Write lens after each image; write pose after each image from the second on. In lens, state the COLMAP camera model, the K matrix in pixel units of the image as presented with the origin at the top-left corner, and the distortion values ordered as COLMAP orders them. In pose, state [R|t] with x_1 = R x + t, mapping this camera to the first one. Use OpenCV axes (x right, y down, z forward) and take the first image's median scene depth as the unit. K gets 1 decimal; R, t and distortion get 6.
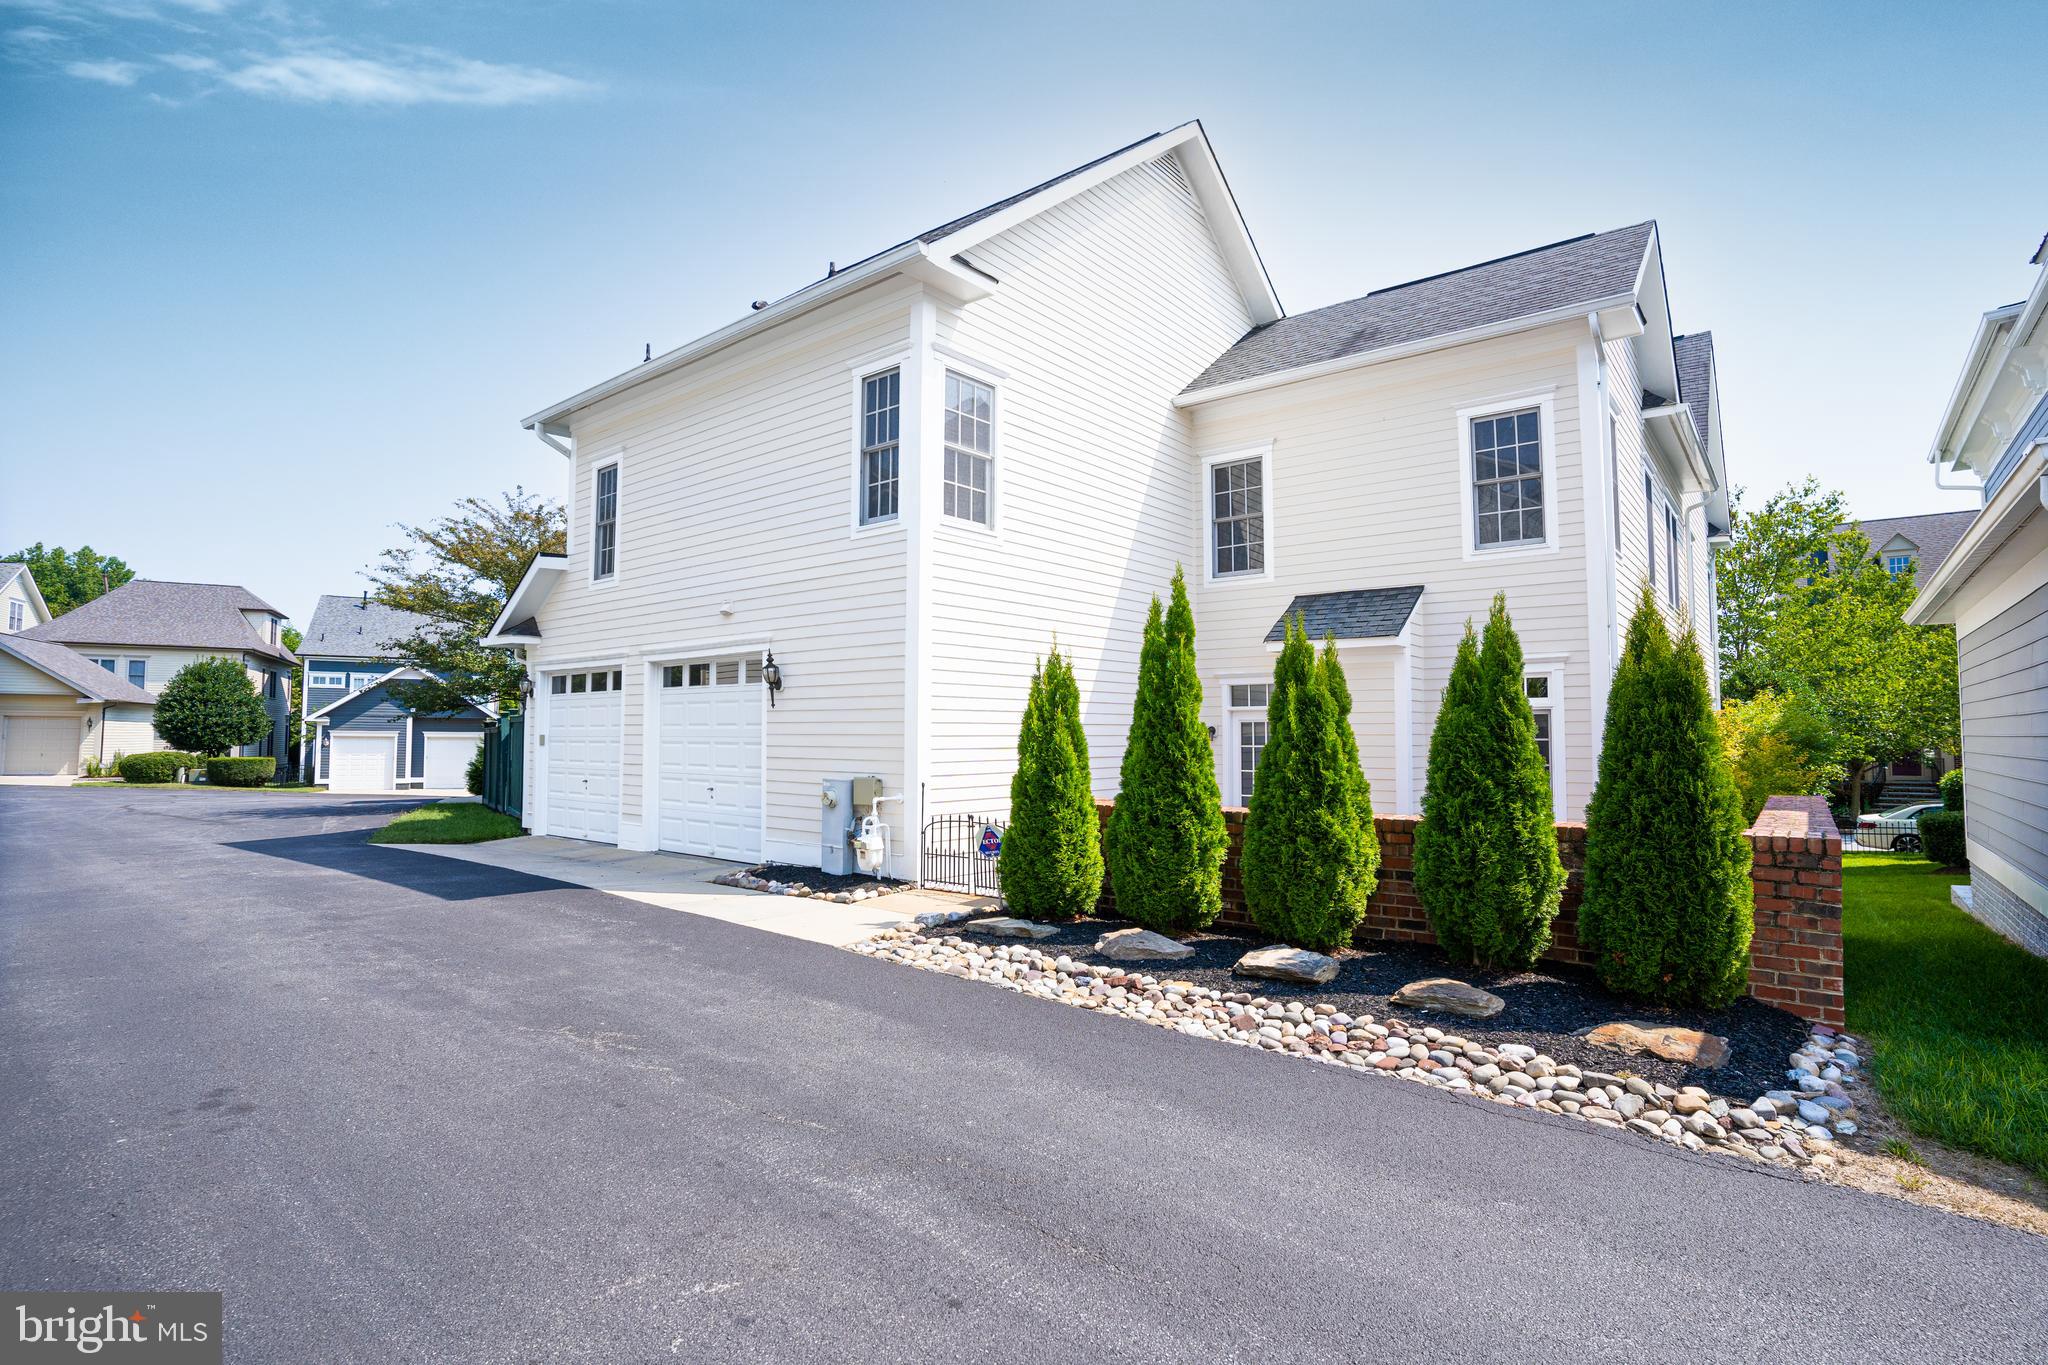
lens RADIAL K [[1009.6, 0, 1024.0], [0, 1009.6, 682.5], [0, 0, 1]] dist [-0.077115, 0.032822]
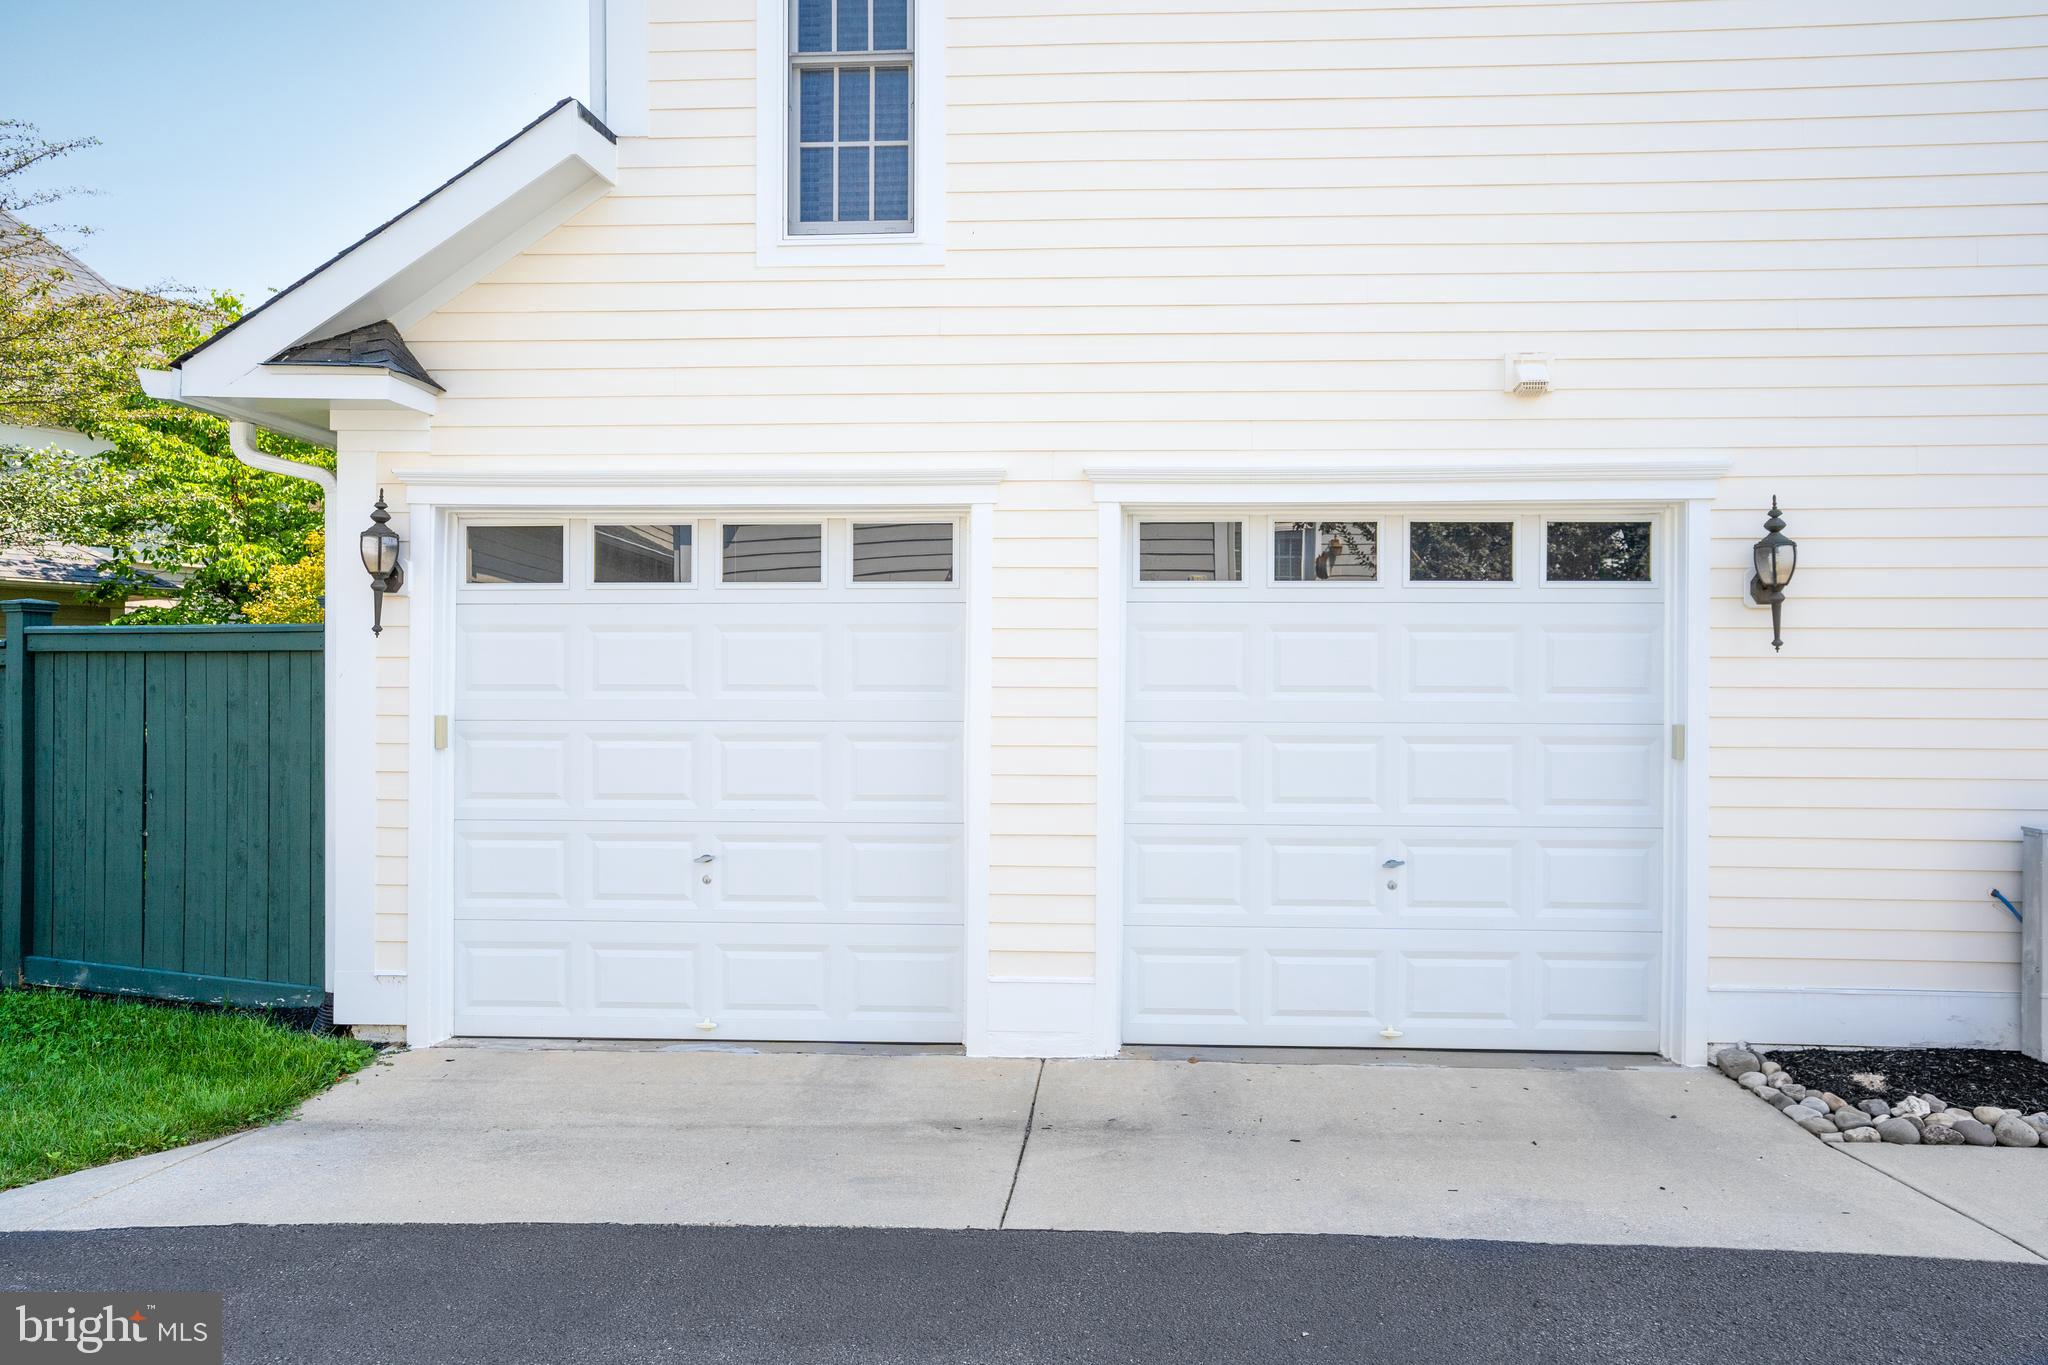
lens RADIAL K [[1573.0, 0, 1024.0], [0, 1573.0, 719.7], [0, 0, 1]] dist [-0.000899, -0.000128]
pose [[0.813320, 0.005601, 0.581789, -0.620007], [-0.034745, 0.998637, 0.038957, 0.029021], [-0.580778, -0.051899, 0.812406, 0.500883]]
